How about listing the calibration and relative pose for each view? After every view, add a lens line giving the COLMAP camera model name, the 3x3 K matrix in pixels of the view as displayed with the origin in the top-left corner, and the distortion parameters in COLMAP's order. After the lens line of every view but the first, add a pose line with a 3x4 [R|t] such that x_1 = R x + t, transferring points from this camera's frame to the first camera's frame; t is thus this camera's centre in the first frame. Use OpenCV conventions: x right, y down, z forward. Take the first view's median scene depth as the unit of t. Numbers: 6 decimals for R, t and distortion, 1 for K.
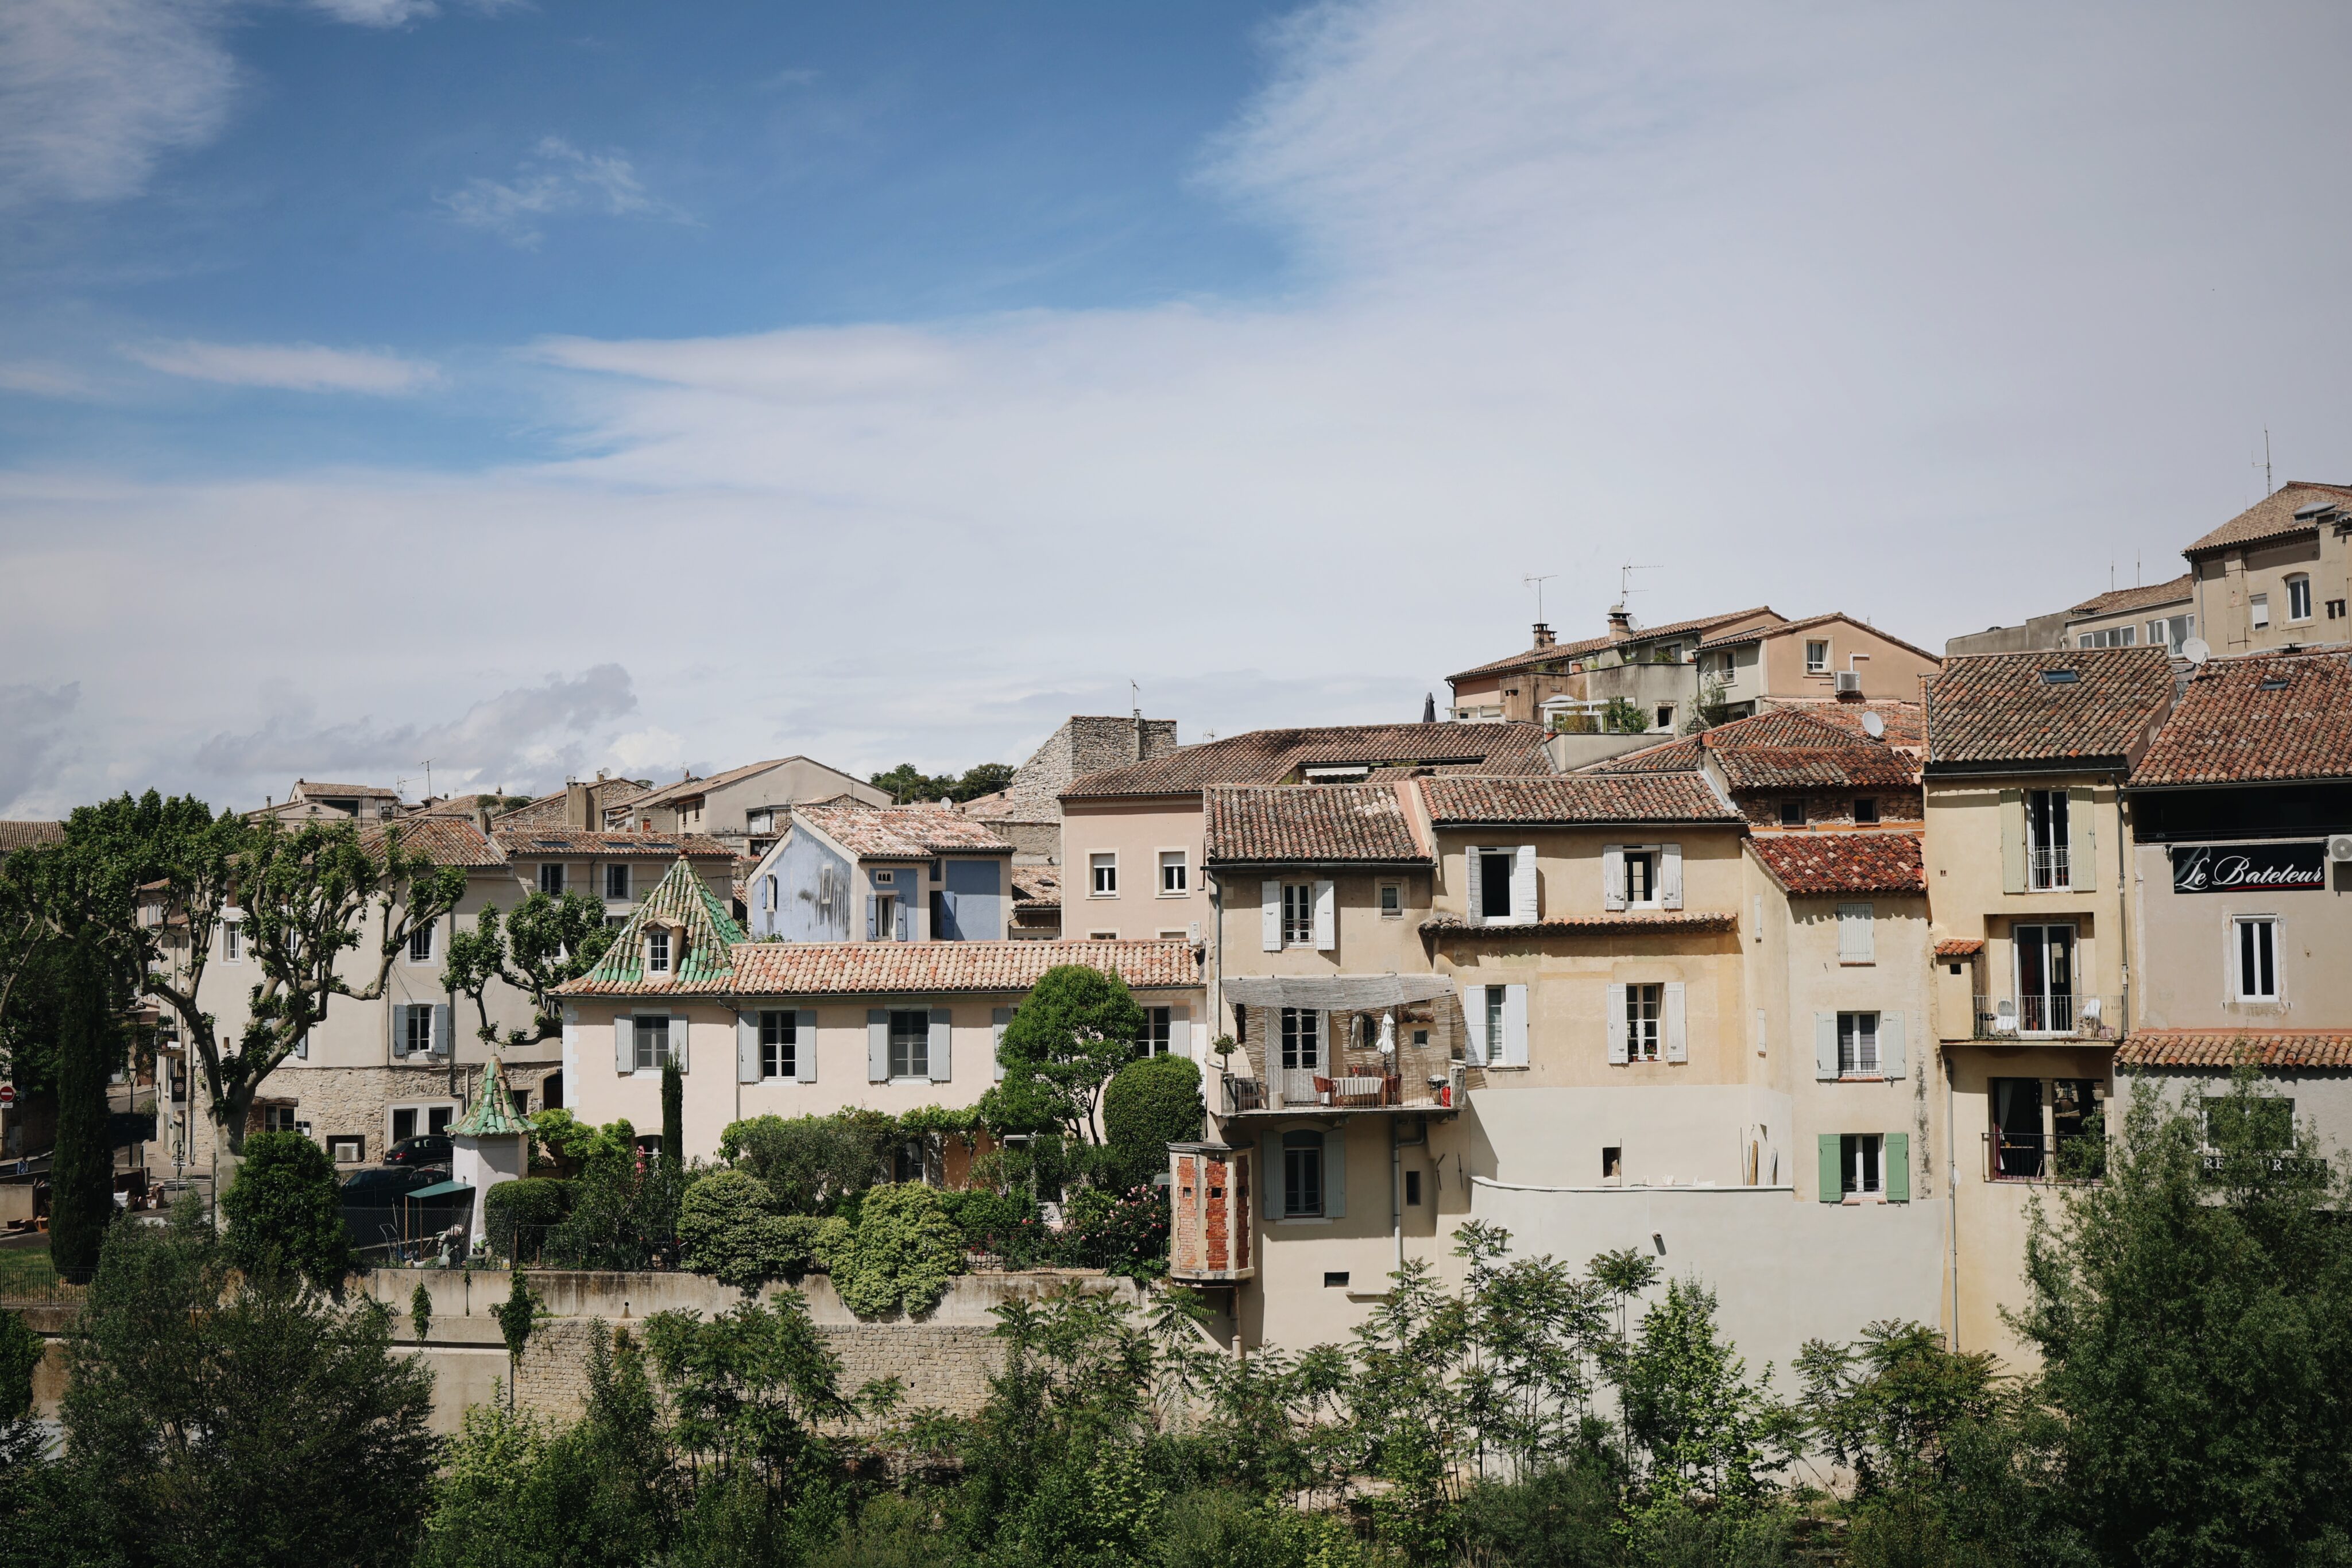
lens RADIAL K [[2458.1, 0, 1176.0], [0, 2458.1, 784.0], [0, 0, 1]] dist [-0.094121, 0.040154]
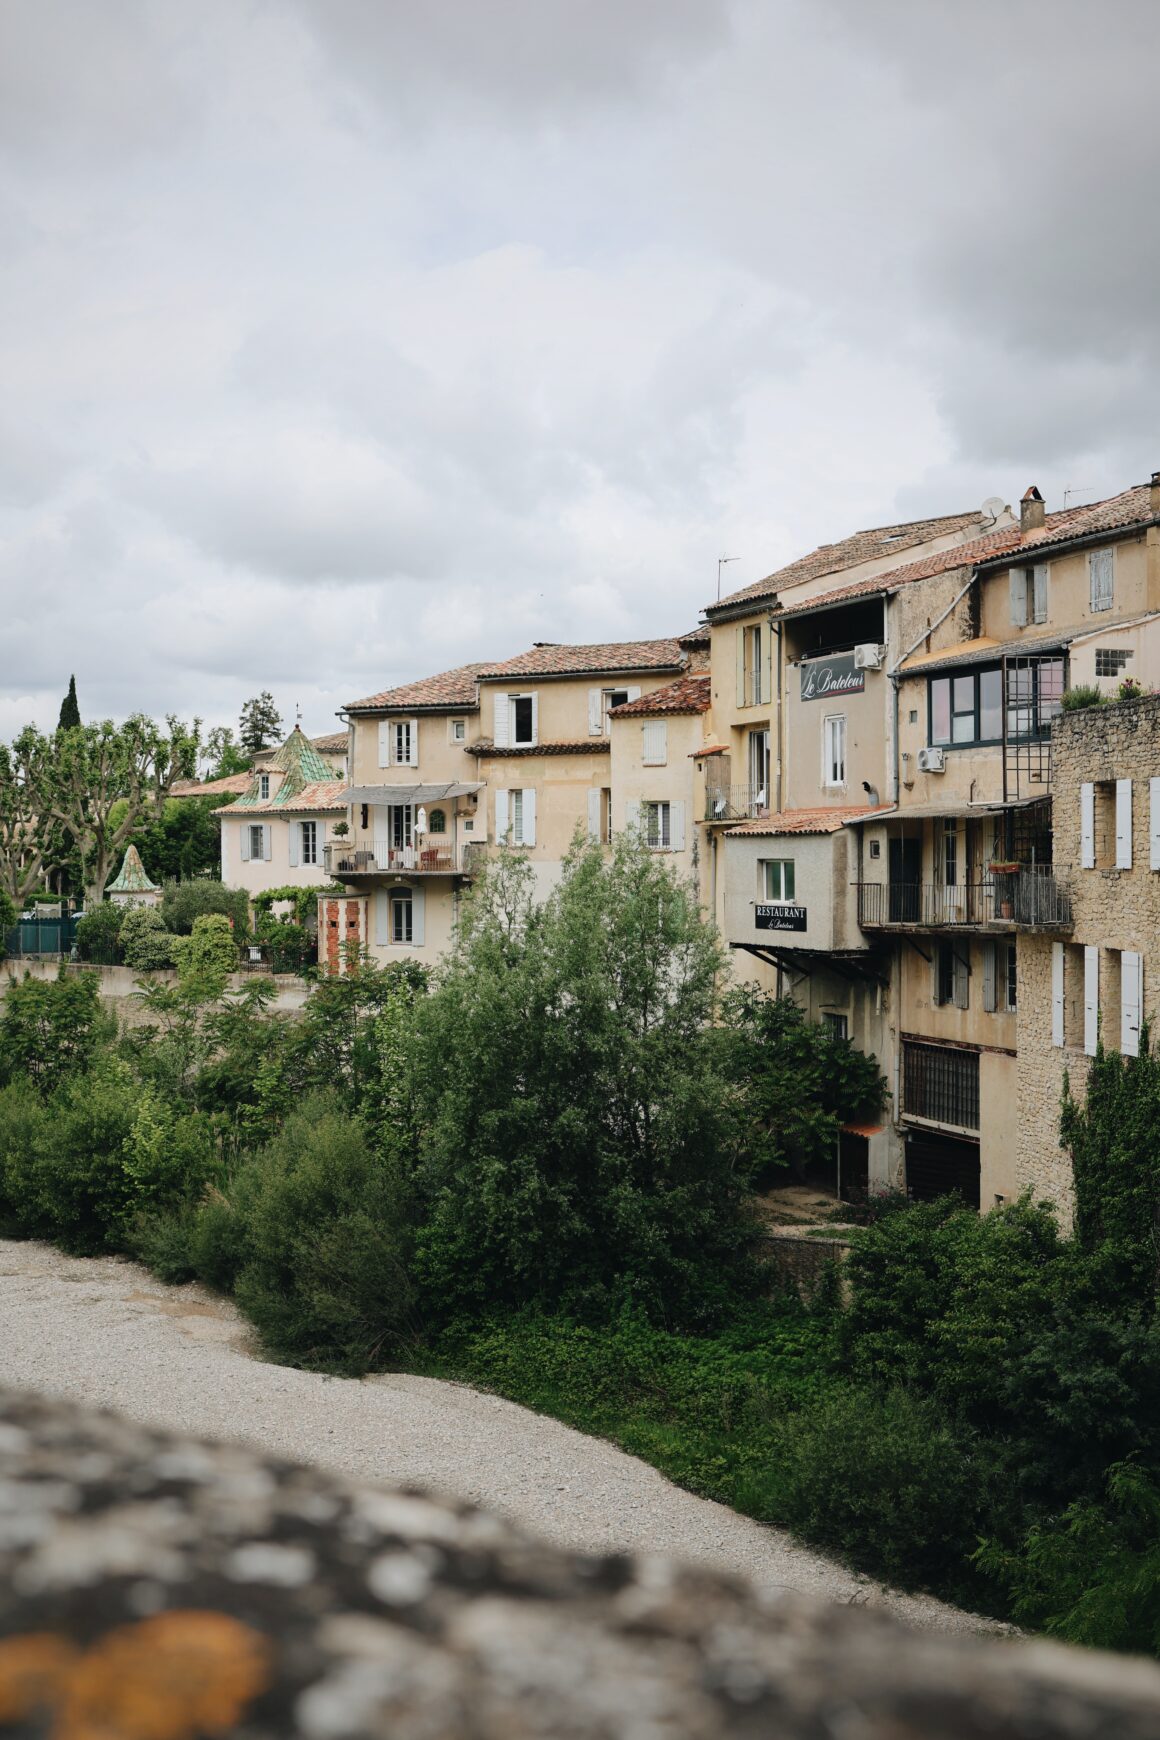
lens RADIAL K [[1752.4, 0, 580.0], [0, 1752.4, 870.0], [0, 0, 1]] dist [-0.140136, 0.159029]
pose [[0.854321, 0.013452, -0.519572, 0.693904], [0.027791, 0.997053, 0.071509, 0.056870], [0.519002, -0.075531, 0.851429, 0.146253]]
